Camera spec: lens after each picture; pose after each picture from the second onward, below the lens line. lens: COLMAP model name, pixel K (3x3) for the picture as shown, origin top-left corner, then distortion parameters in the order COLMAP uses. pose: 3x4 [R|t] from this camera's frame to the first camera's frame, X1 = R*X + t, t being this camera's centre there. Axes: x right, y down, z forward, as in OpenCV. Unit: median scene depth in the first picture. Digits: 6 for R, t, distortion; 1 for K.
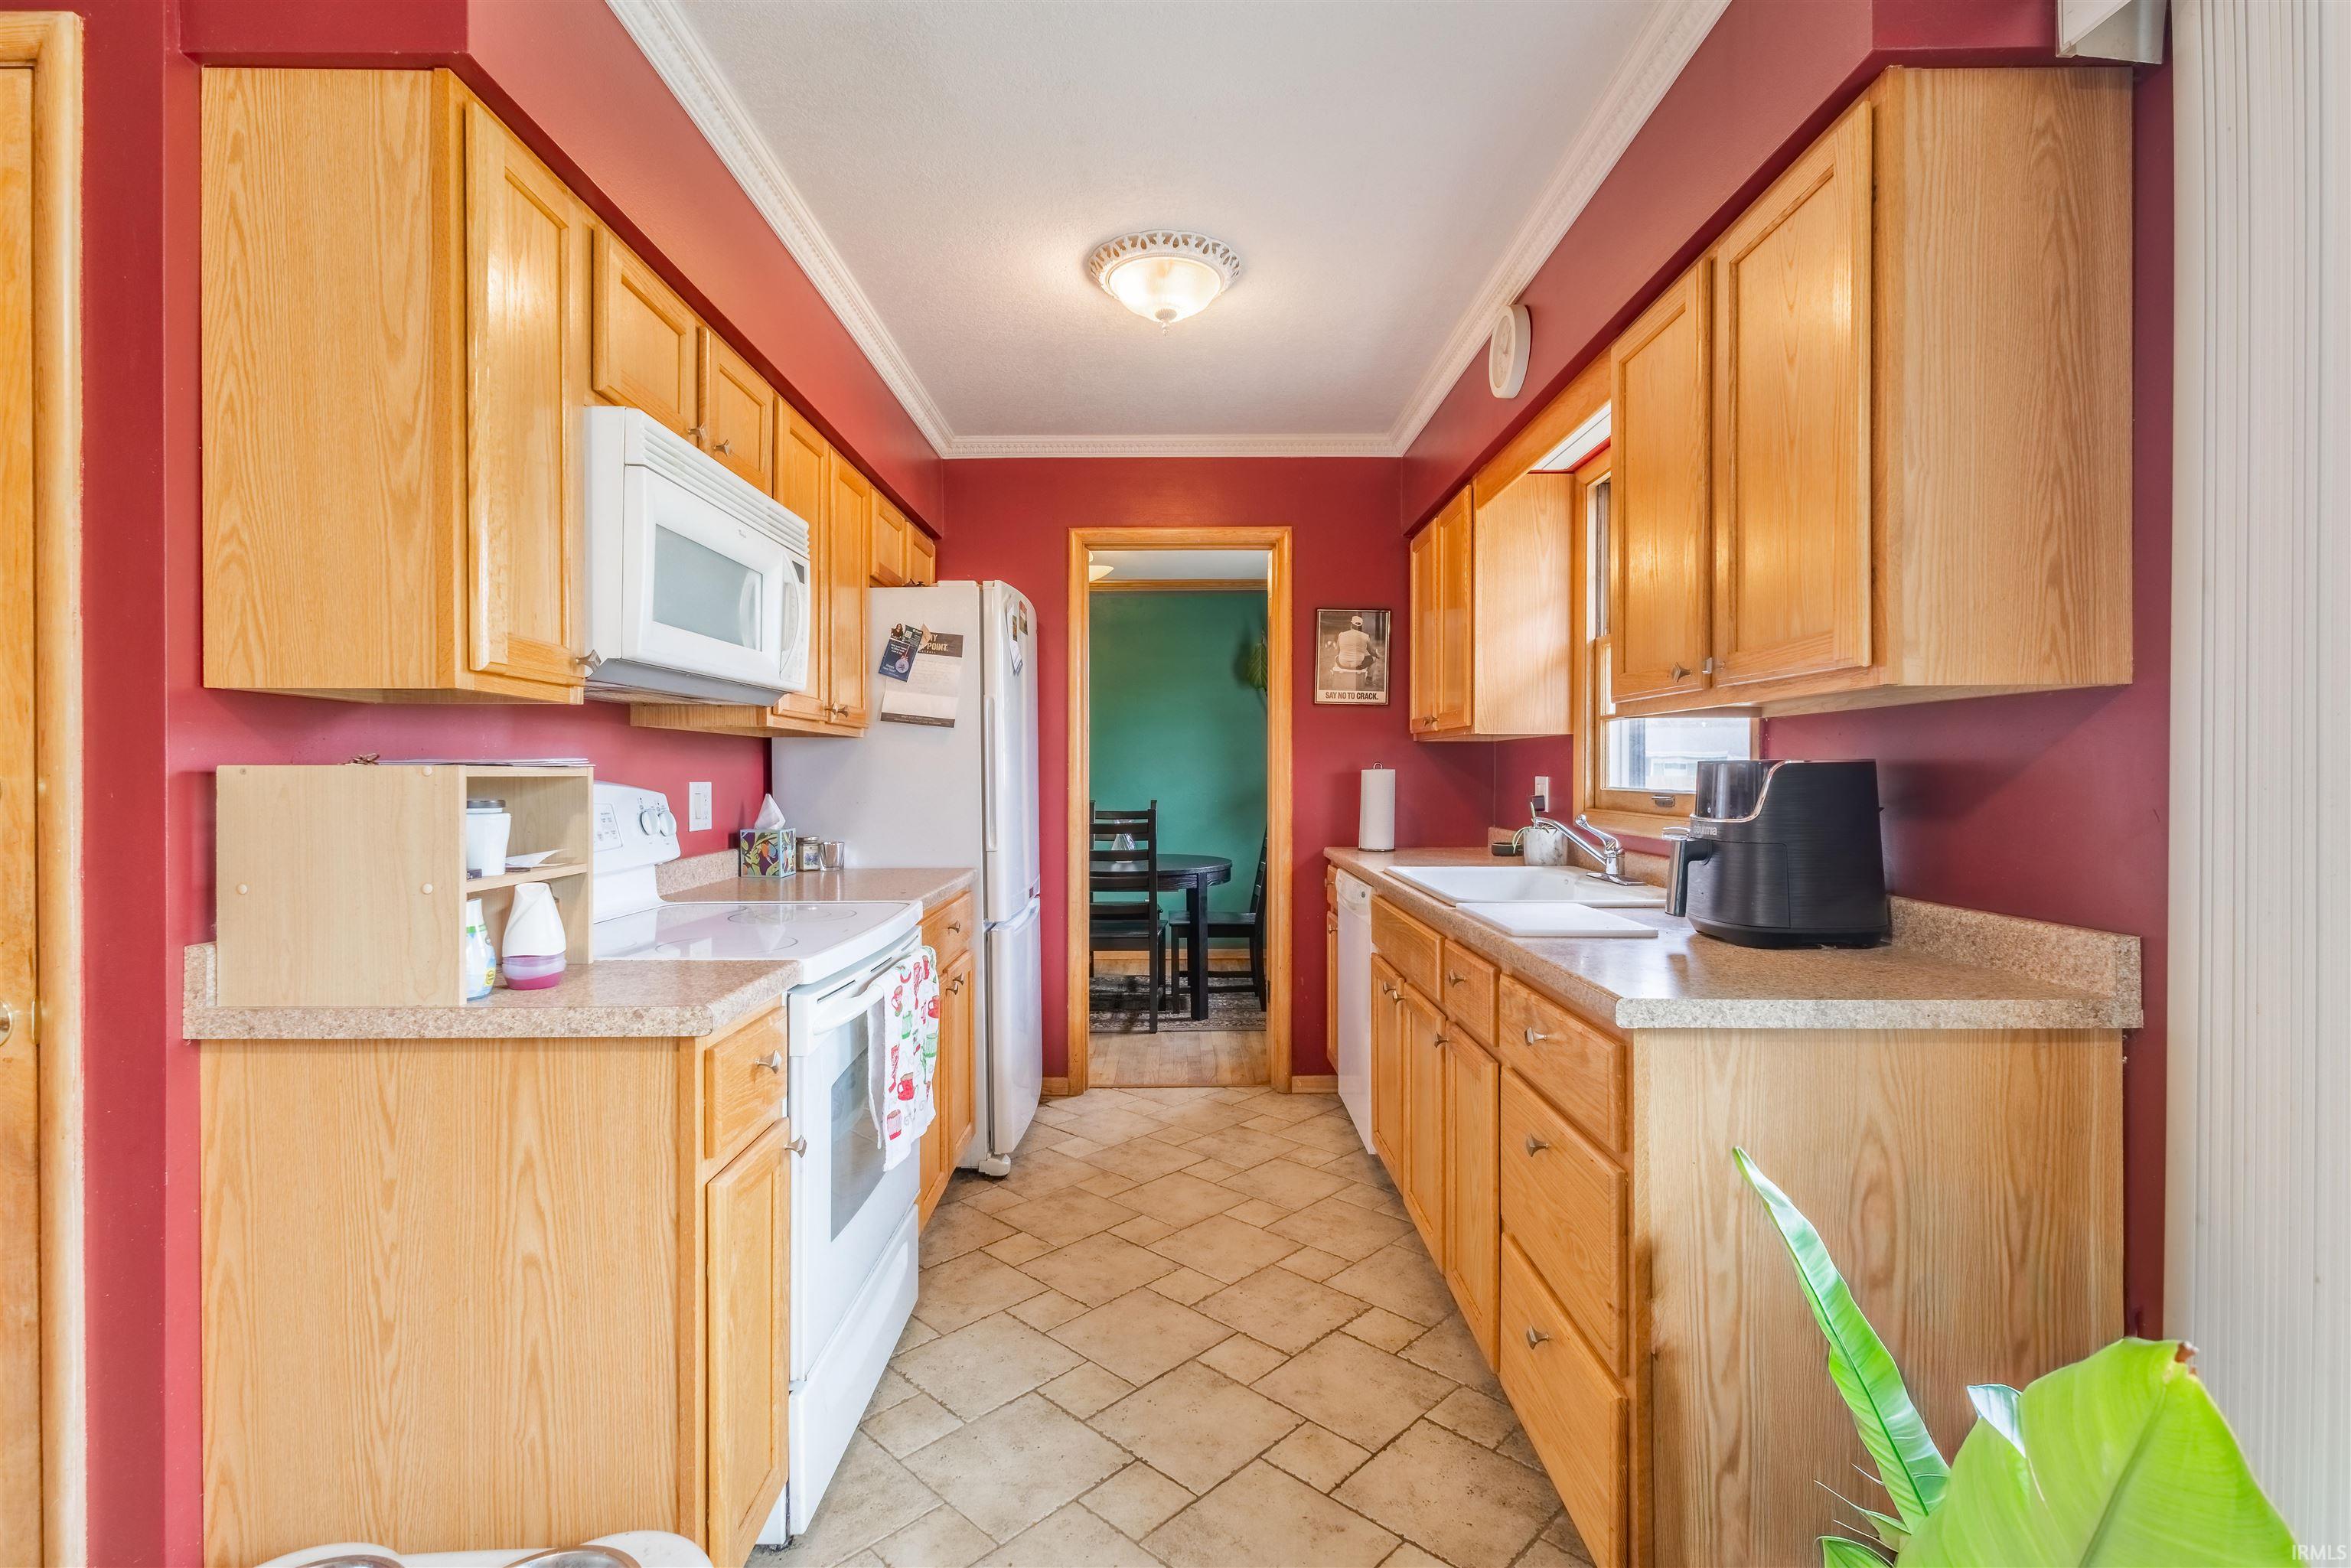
lens RADIAL K [[1074.7, 0, 1175.3], [0, 1074.7, 778.6], [0, 0, 1]] dist [0.005920, -0.001978]
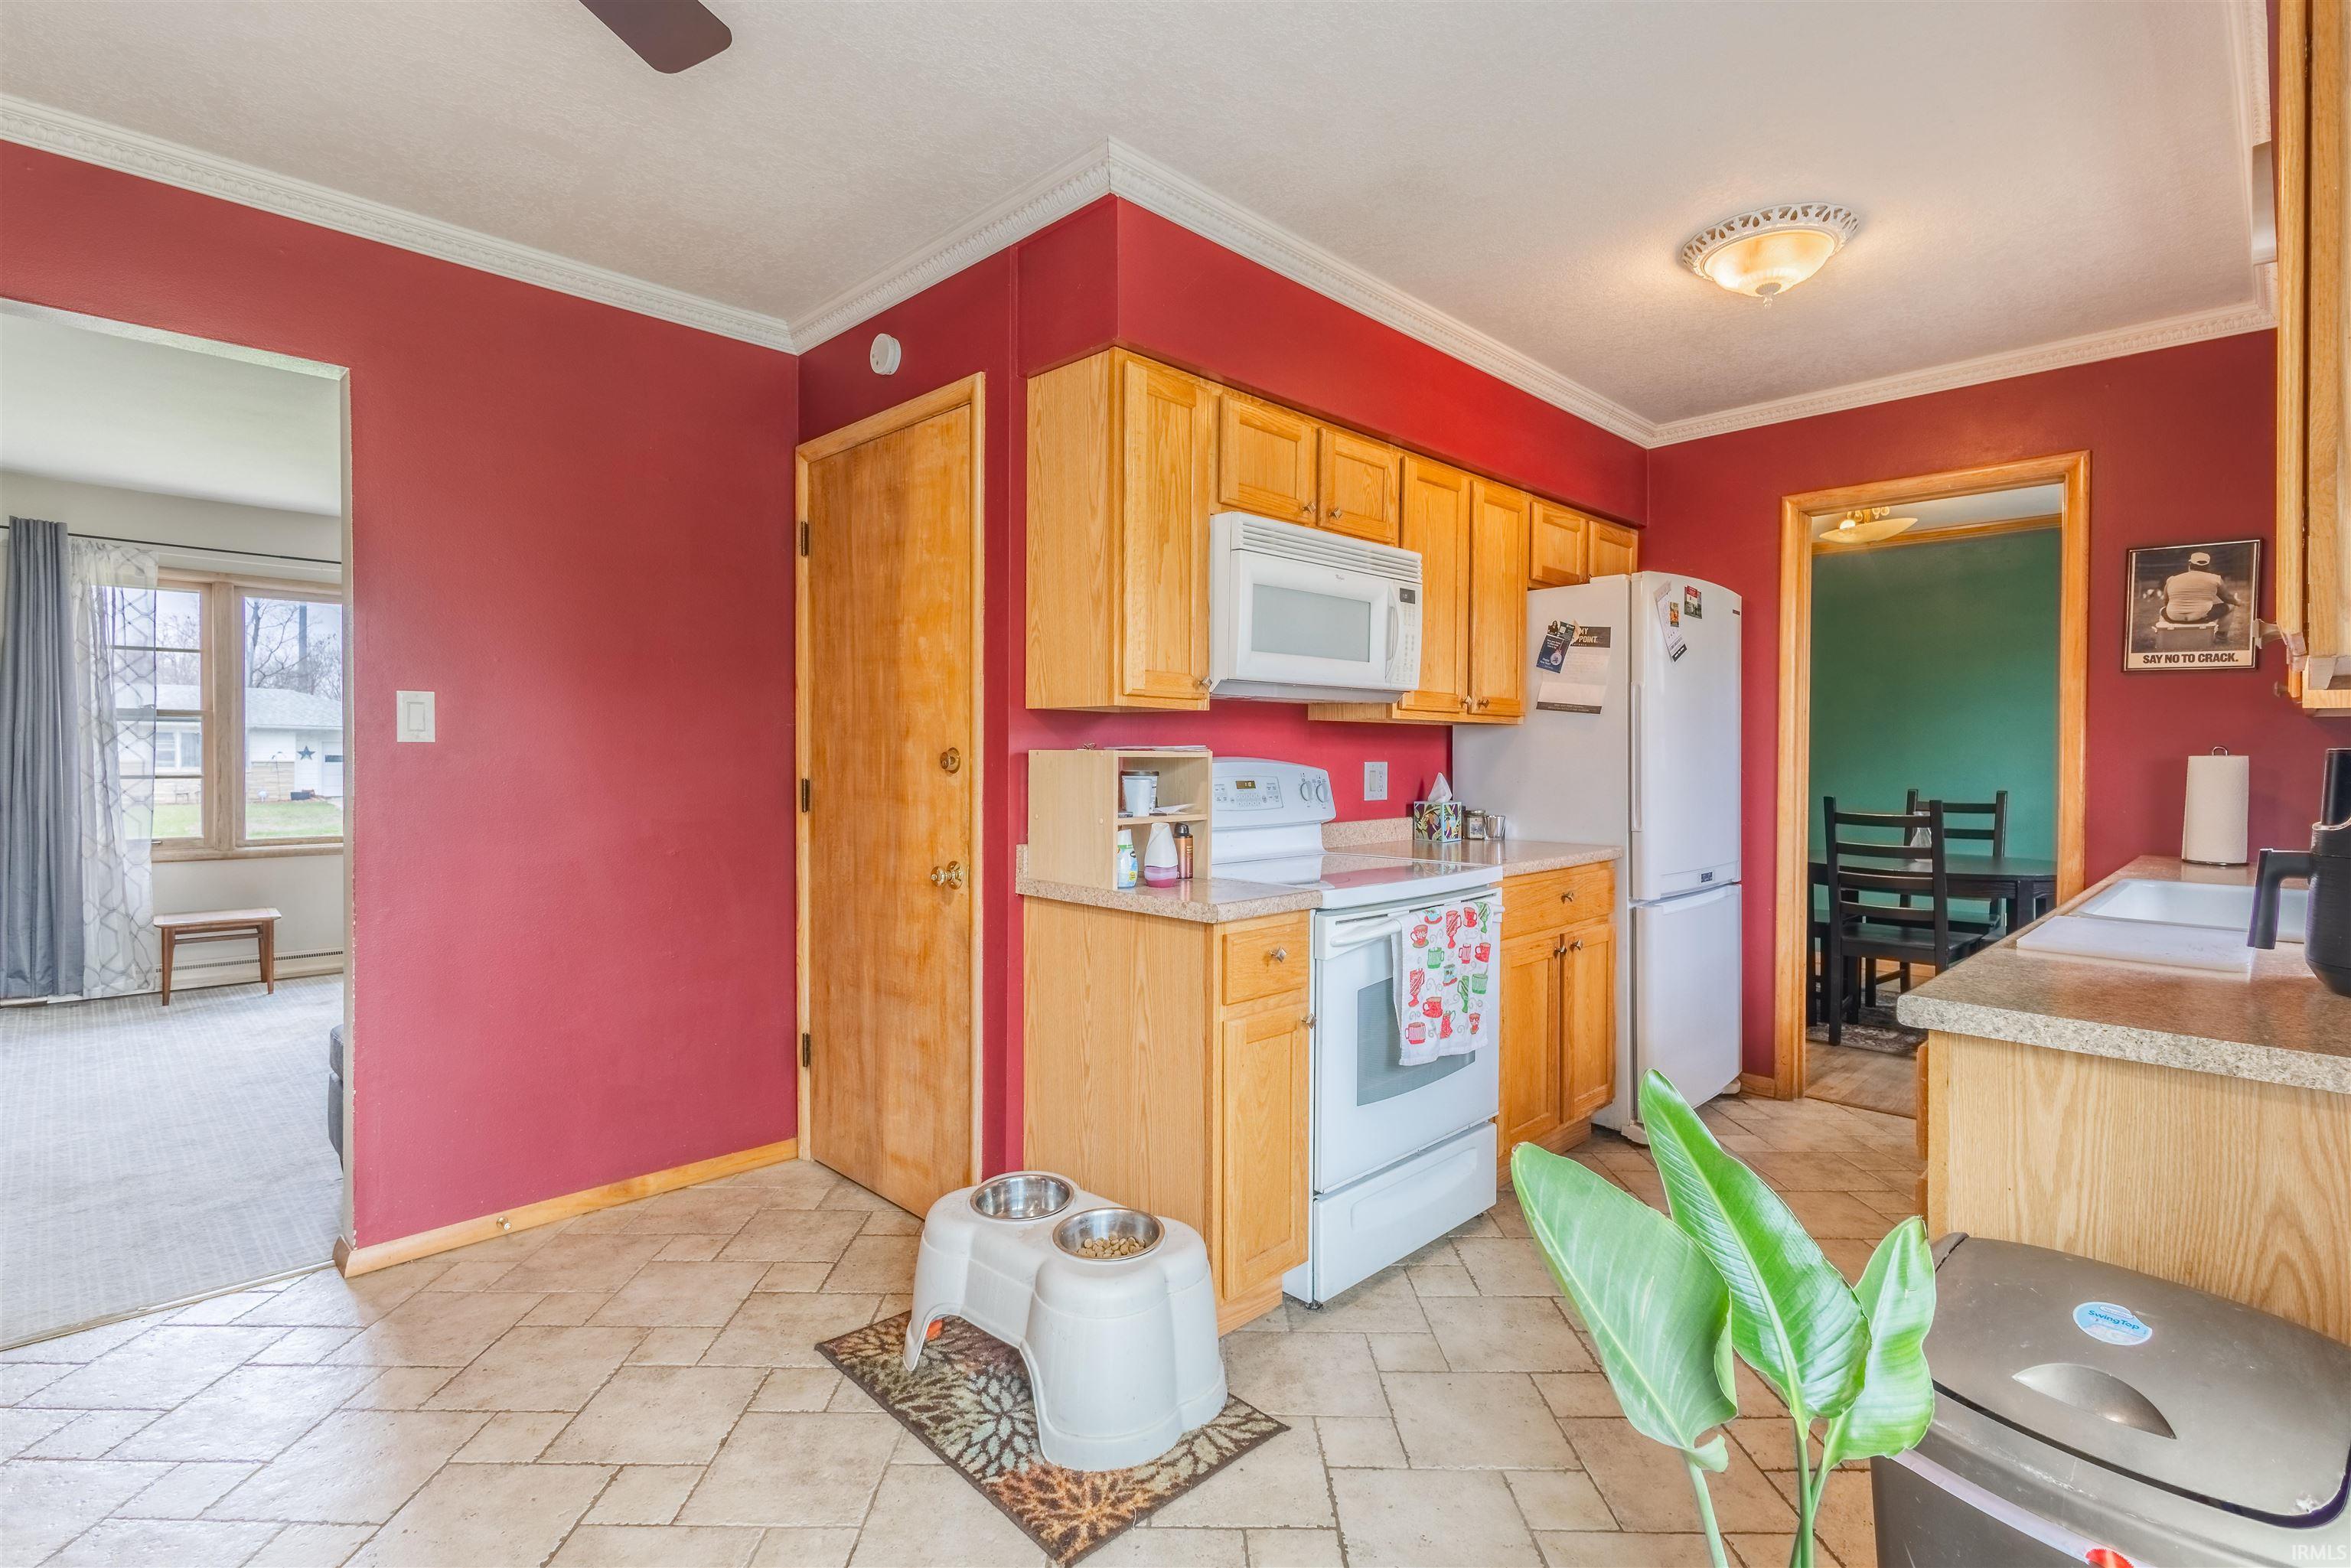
lens RADIAL K [[1074.7, 0, 1161.3], [0, 1074.7, 769.0], [0, 0, 1]] dist [0.005920, -0.001978]
pose [[0.704737, 0.016219, -0.709283, 0.324452], [-0.009972, 0.999866, 0.012956, -0.003122], [0.709398, -0.002057, 0.704805, -0.084475]]
